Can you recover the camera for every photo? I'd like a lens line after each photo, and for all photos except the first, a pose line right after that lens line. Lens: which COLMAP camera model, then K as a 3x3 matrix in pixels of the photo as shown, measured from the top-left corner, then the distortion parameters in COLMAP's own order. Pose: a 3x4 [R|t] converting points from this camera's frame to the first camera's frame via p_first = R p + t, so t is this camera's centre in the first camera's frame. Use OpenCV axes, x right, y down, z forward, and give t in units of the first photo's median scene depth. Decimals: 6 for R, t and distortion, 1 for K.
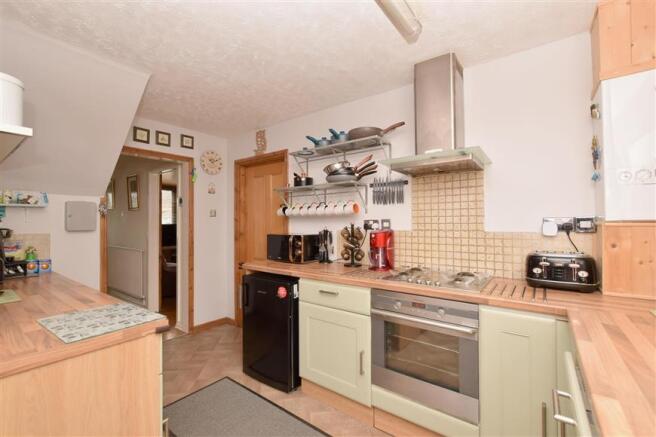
lens RADIAL K [[289.9, 0, 327.9], [0, 289.9, 218.7], [0, 0, 1]] dist [0.000775, 0.000080]
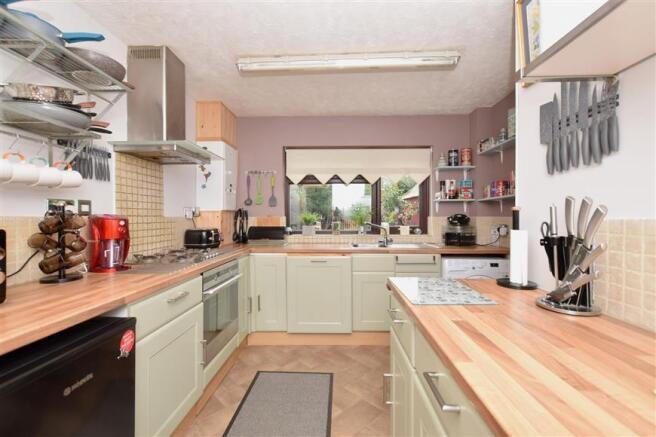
lens RADIAL K [[289.9, 0, 326.9], [0, 289.9, 217.5], [0, 0, 1]] dist [0.000775, 0.000080]
pose [[-0.576555, 0.009935, 0.816998, -0.725295], [0.001342, 0.999936, -0.011213, 0.054064], [-0.817057, -0.005368, -0.576532, 0.992742]]
